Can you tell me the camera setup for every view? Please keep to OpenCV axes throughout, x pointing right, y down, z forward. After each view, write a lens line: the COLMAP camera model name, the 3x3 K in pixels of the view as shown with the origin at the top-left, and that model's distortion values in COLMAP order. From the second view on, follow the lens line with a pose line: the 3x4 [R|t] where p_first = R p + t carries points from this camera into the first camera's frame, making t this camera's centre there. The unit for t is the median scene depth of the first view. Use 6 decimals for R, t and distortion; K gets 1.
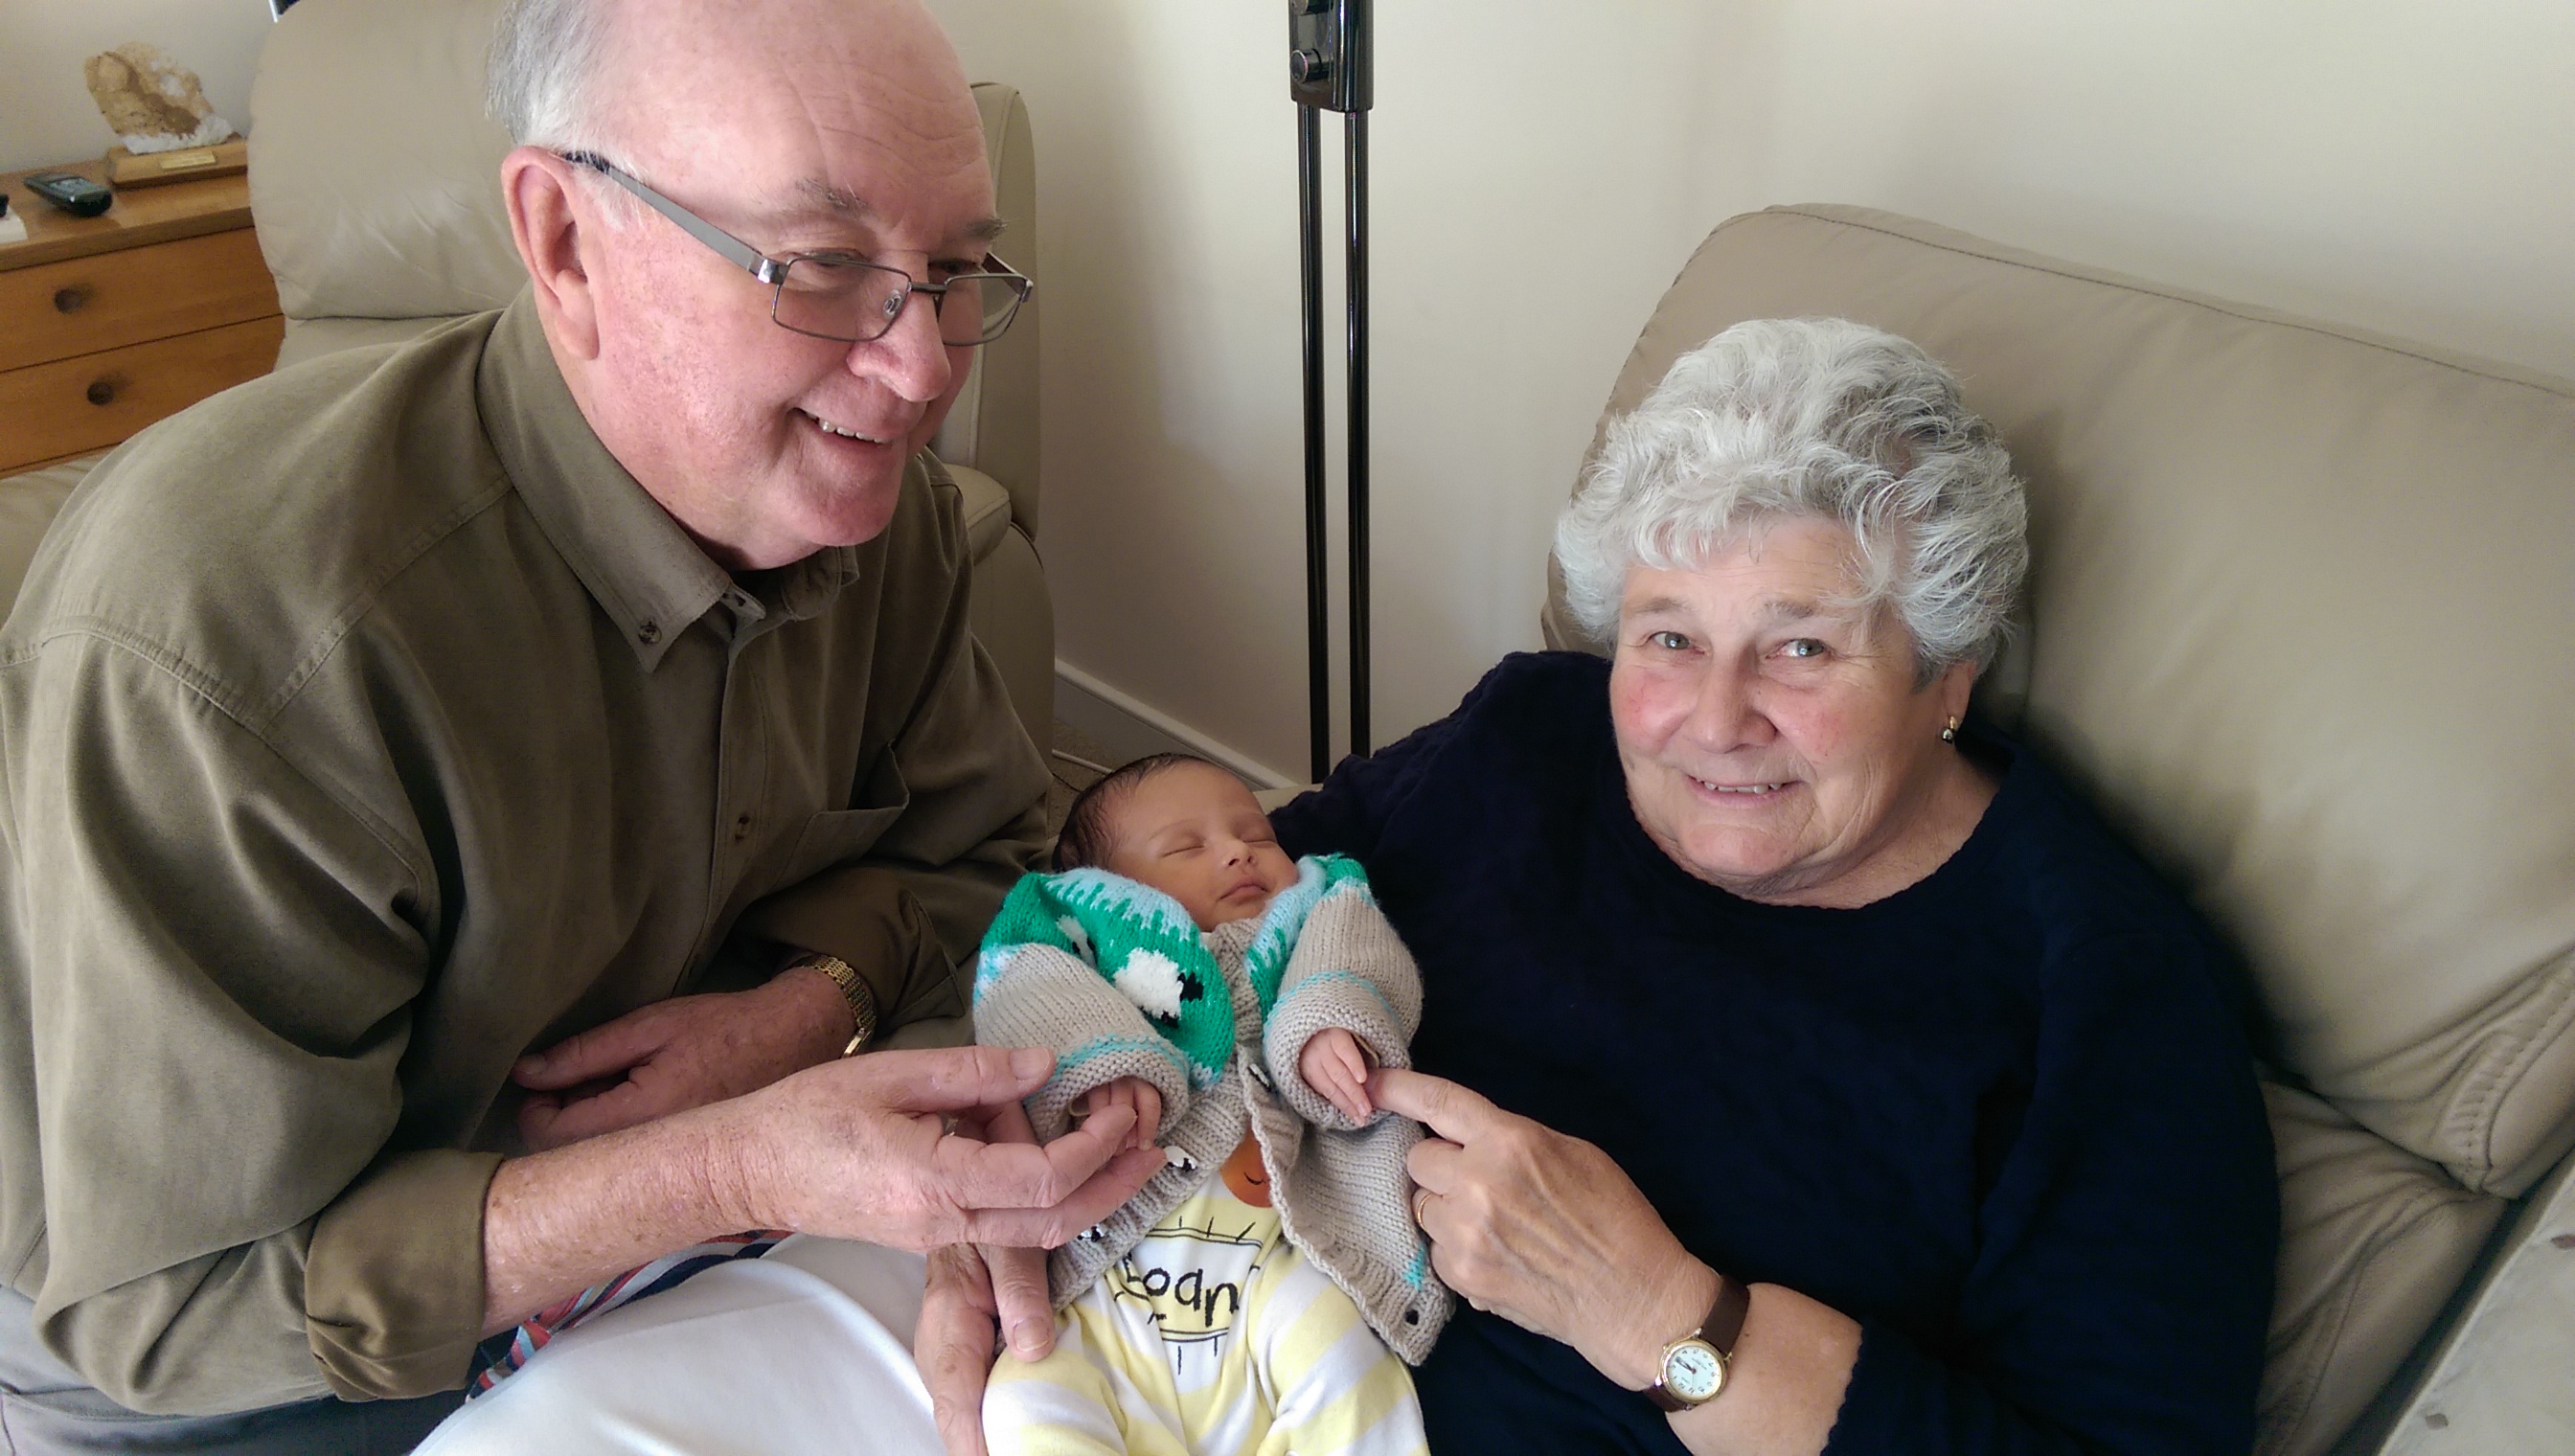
lens RADIAL K [[1936.2, 0, 1275.4], [0, 1936.2, 775.1], [0, 0, 1]] dist [-0.007455, -0.080385]
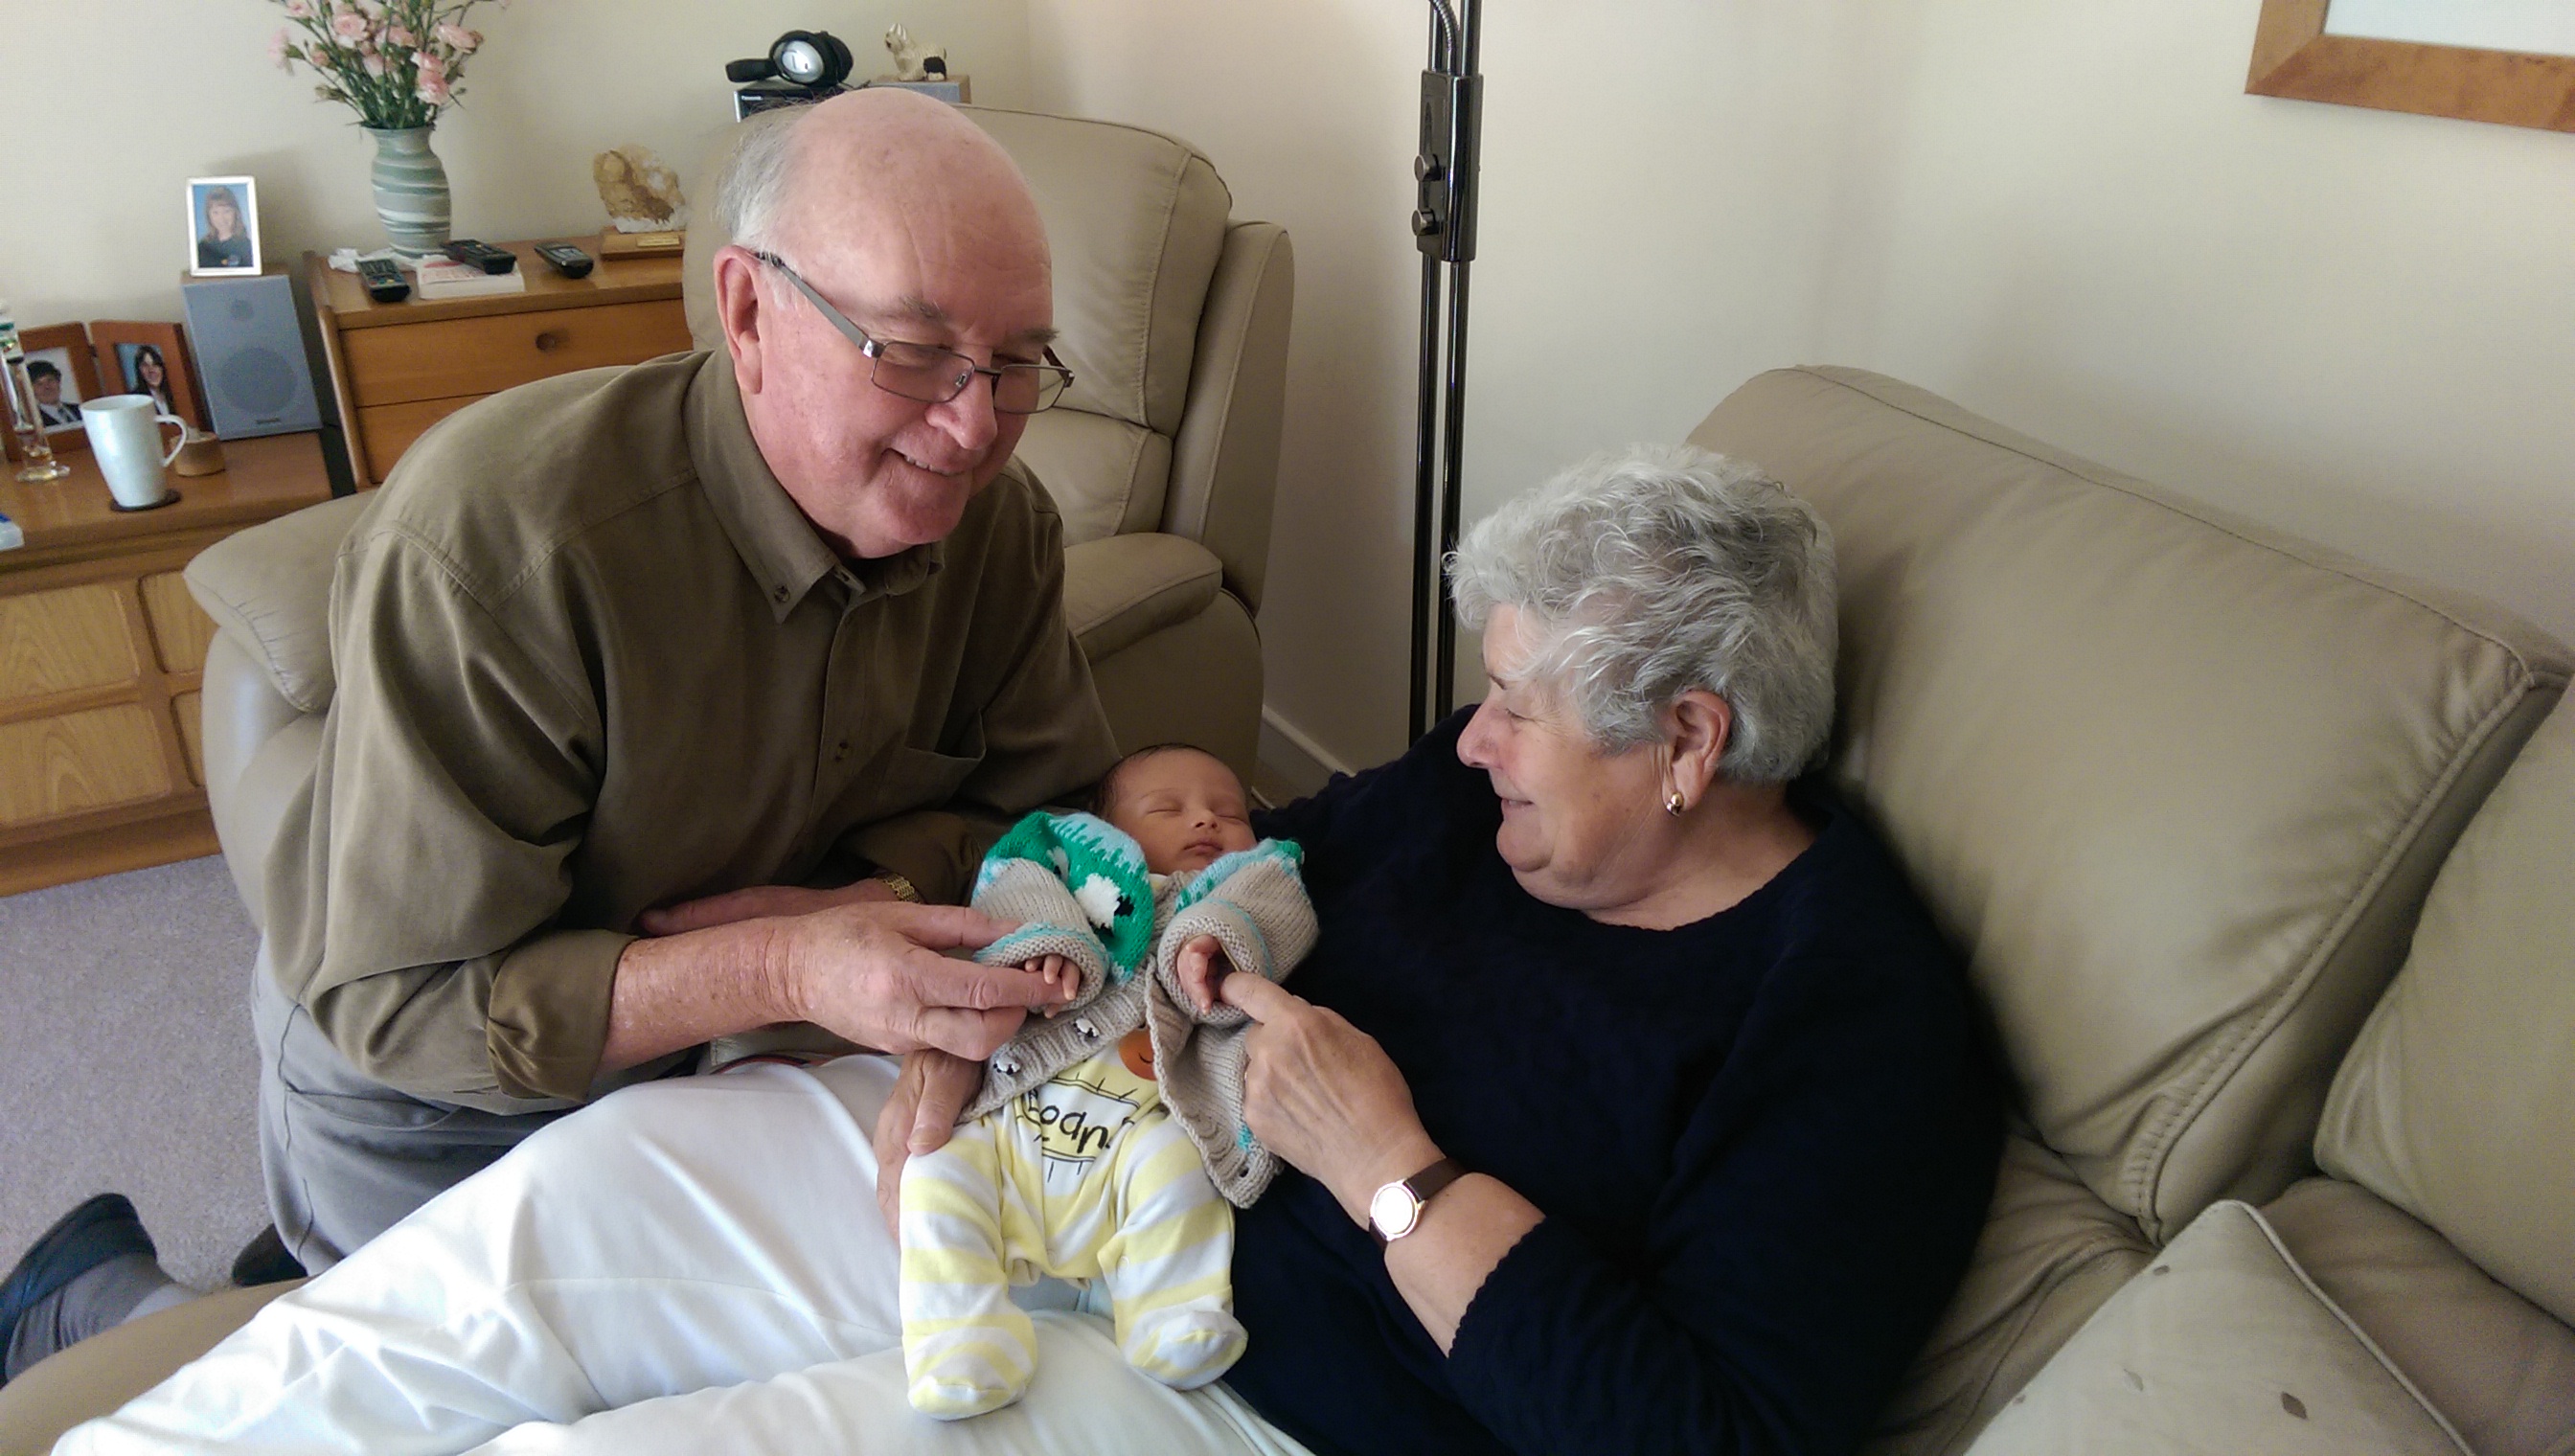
lens RADIAL K [[1936.2, 0, 1275.4], [0, 1936.2, 775.1], [0, 0, 1]] dist [-0.007455, -0.080385]
pose [[0.958323, 0.133473, -0.252590, 0.380945], [-0.149707, 0.987655, -0.046093, 0.067241], [0.243320, 0.081987, 0.966475, -0.262616]]
